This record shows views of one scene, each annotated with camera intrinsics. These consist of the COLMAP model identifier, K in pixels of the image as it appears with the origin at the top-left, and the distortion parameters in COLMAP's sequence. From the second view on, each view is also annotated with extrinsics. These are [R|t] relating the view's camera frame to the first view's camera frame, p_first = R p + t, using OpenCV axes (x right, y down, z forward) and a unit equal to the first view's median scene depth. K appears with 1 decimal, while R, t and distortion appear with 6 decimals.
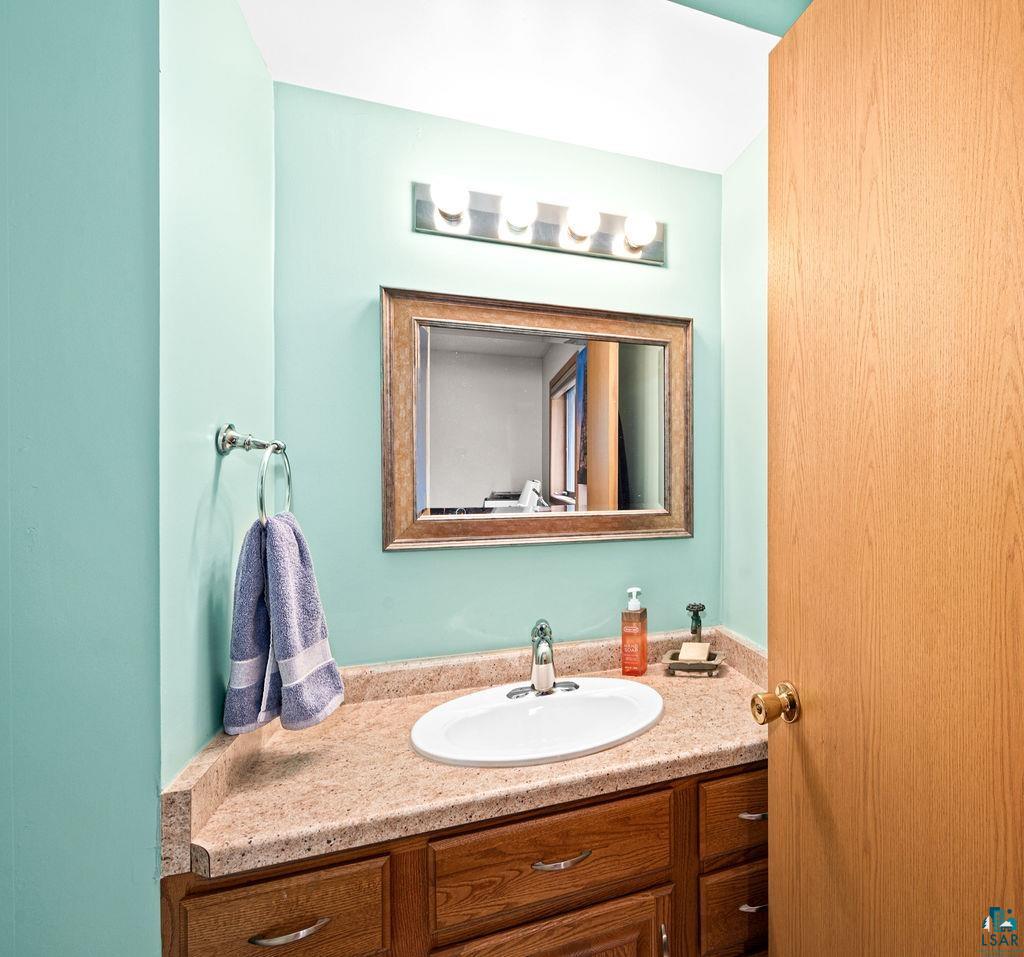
lens RADIAL K [[661.9, 0, 512.5], [0, 661.9, 487.2], [0, 0, 1]] dist [-0.001539, -0.000258]
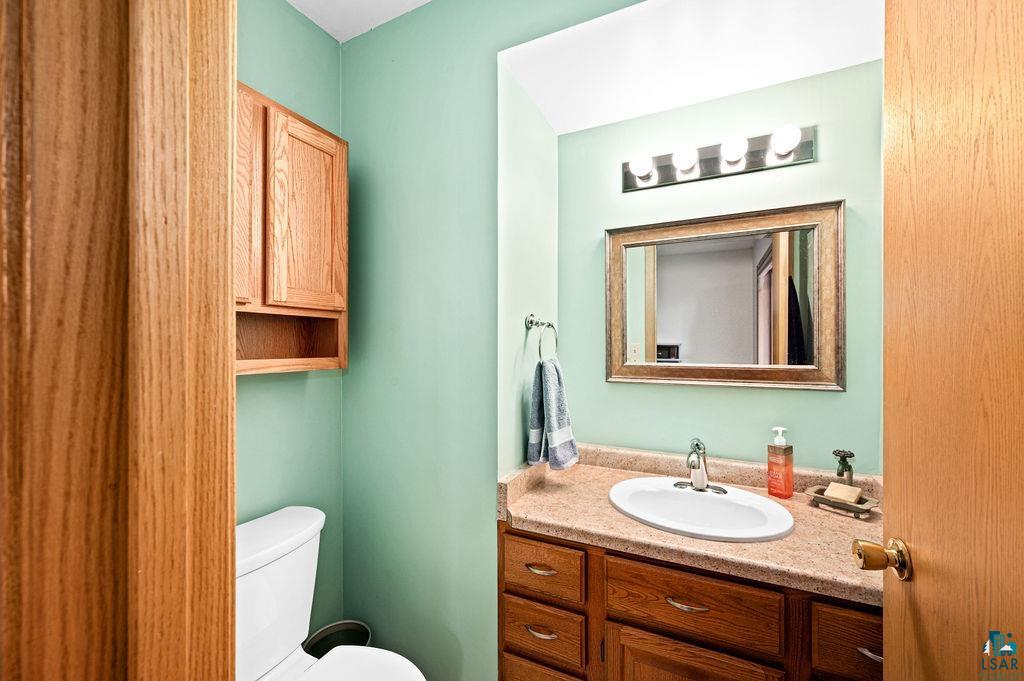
lens RADIAL K [[407.8, 0, 512.0], [0, 407.8, 337.4], [0, 0, 1]] dist [-0.001301, 0.000391]
pose [[0.649257, -0.004086, -0.760558, 0.486054], [0.001609, 0.999991, -0.003999, -0.017243], [0.760568, 0.001372, 0.649257, 0.124947]]
